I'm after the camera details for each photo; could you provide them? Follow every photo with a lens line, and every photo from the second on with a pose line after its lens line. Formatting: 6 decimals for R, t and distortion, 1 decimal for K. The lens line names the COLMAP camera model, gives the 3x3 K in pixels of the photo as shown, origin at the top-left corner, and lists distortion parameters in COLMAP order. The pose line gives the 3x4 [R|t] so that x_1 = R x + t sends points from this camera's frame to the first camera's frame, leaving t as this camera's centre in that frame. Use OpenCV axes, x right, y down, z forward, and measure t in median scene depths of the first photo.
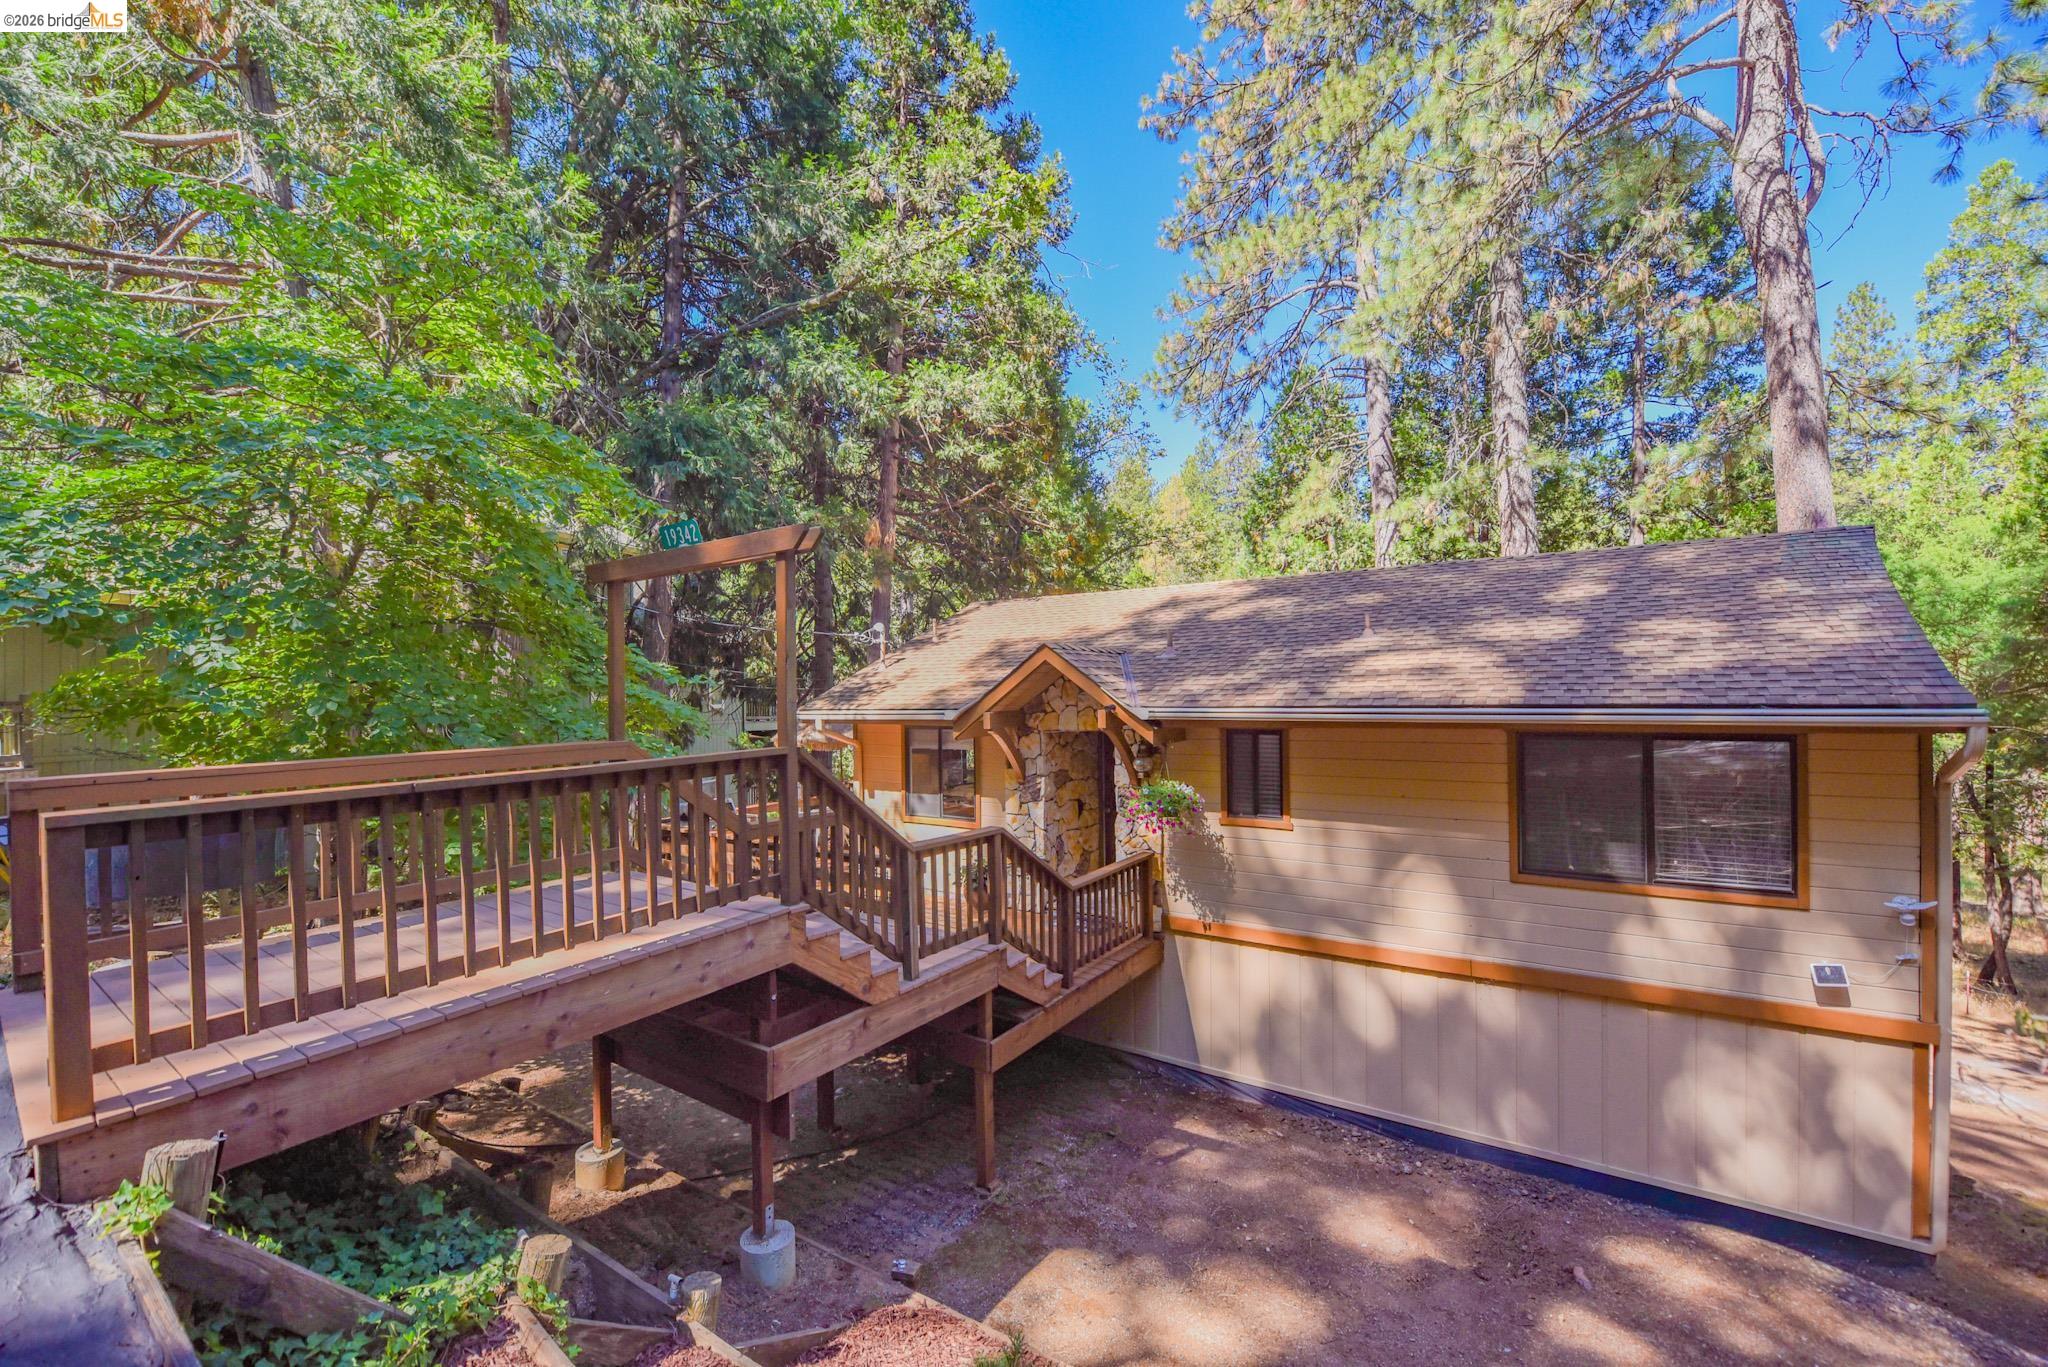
lens RADIAL K [[848.0, 0, 1024.0], [0, 848.0, 683.5], [0, 0, 1]] dist [-0.024953, -0.000062]
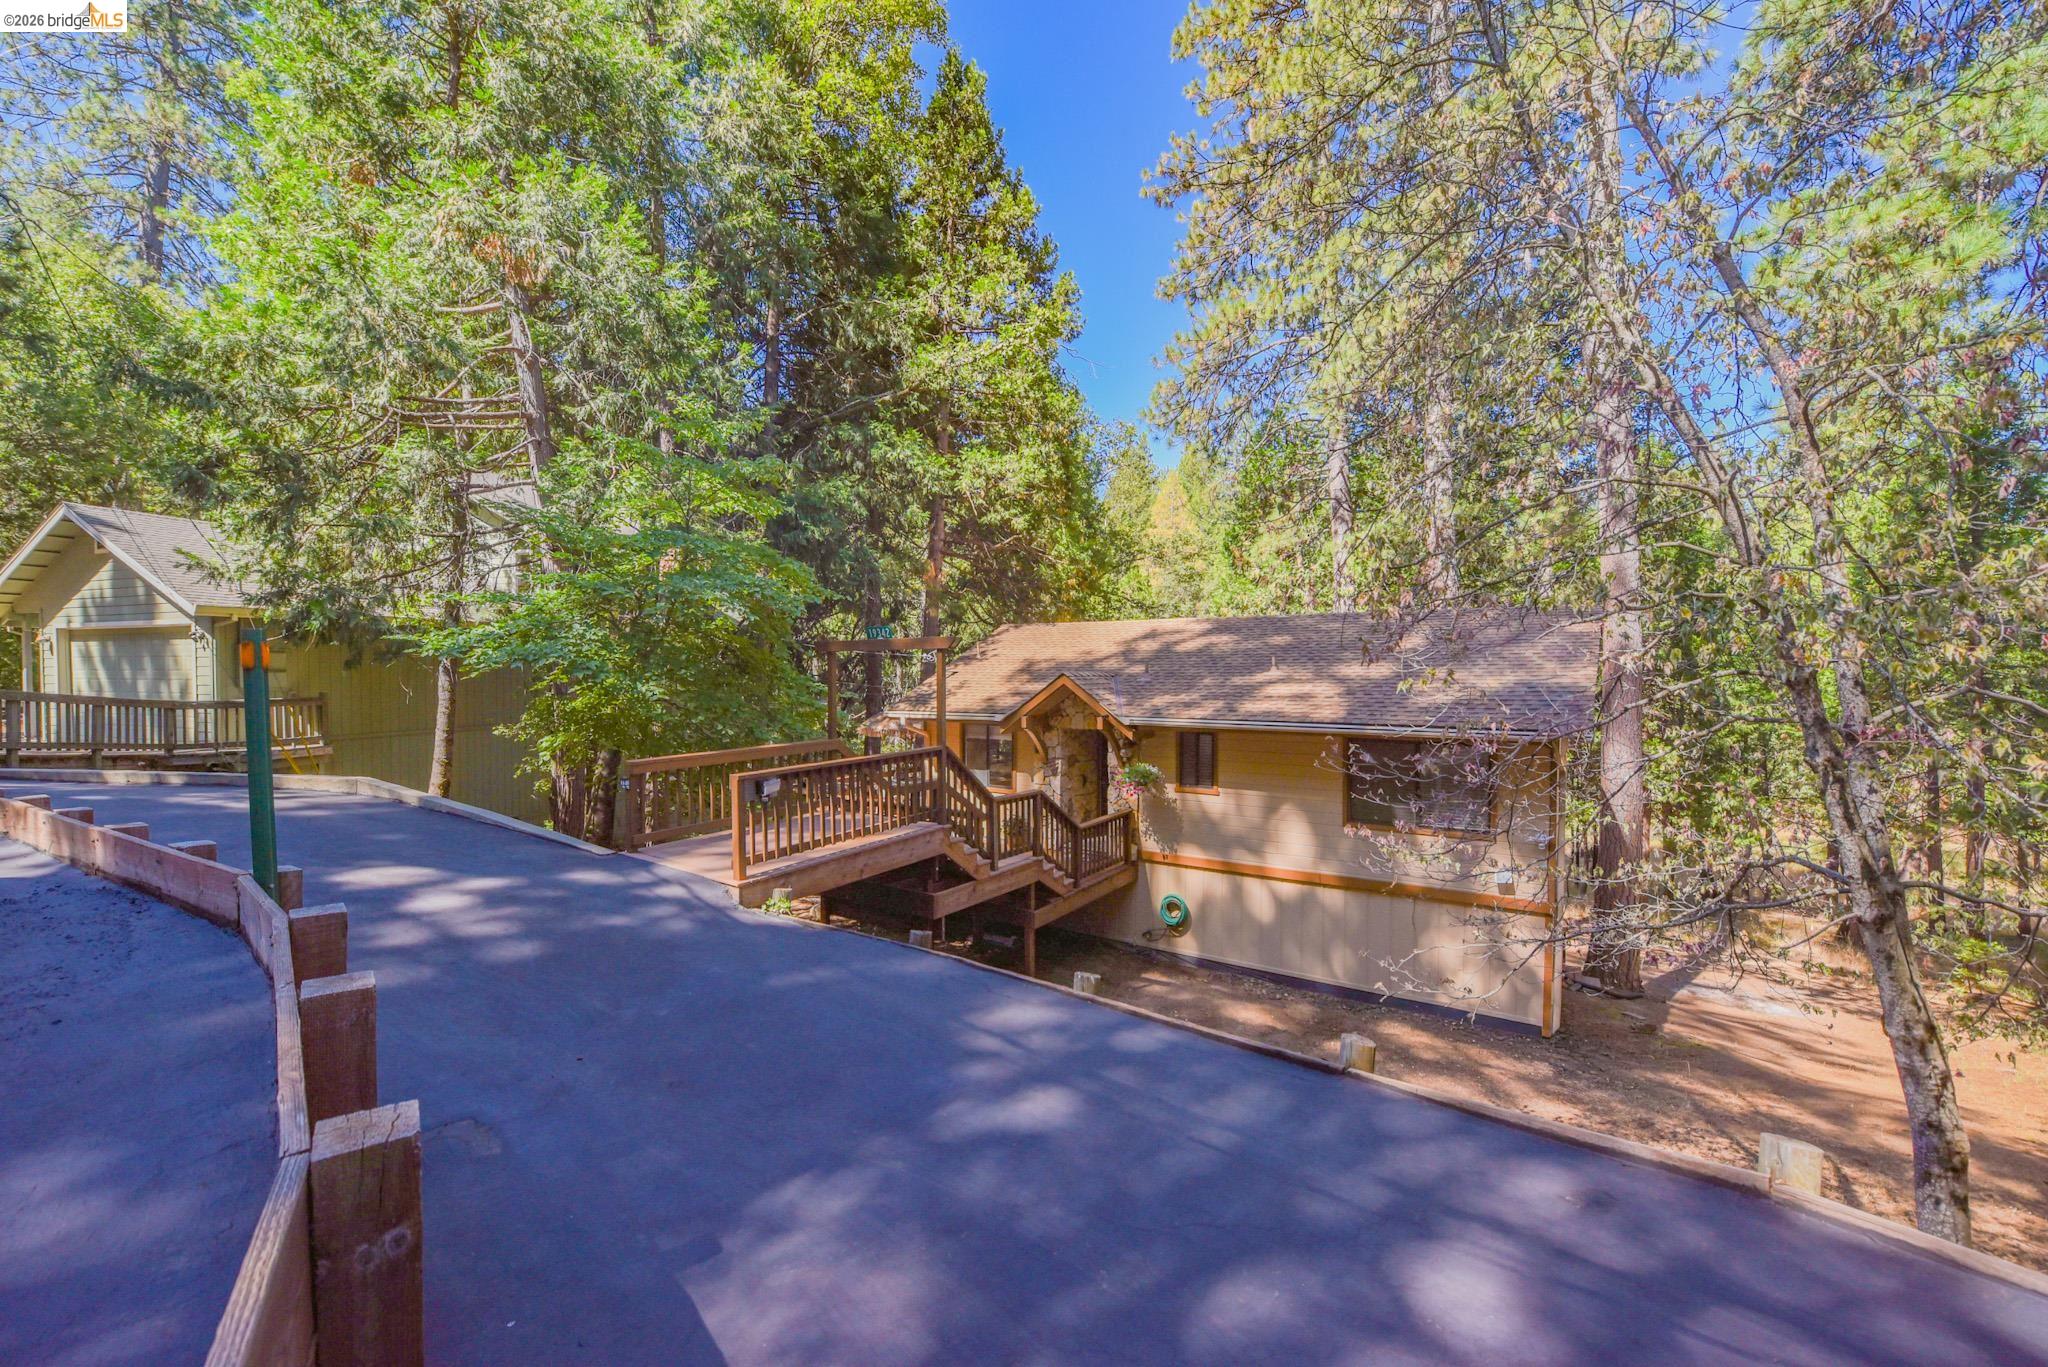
lens RADIAL K [[816.5, 0, 1048.7], [0, 816.5, 672.7], [0, 0, 1]] dist [-0.000292, -0.000077]
pose [[0.999581, 0.011544, 0.026541, -0.036005], [-0.011779, 0.999893, 0.008709, -0.052159], [-0.026437, -0.009018, 0.999610, -0.417090]]
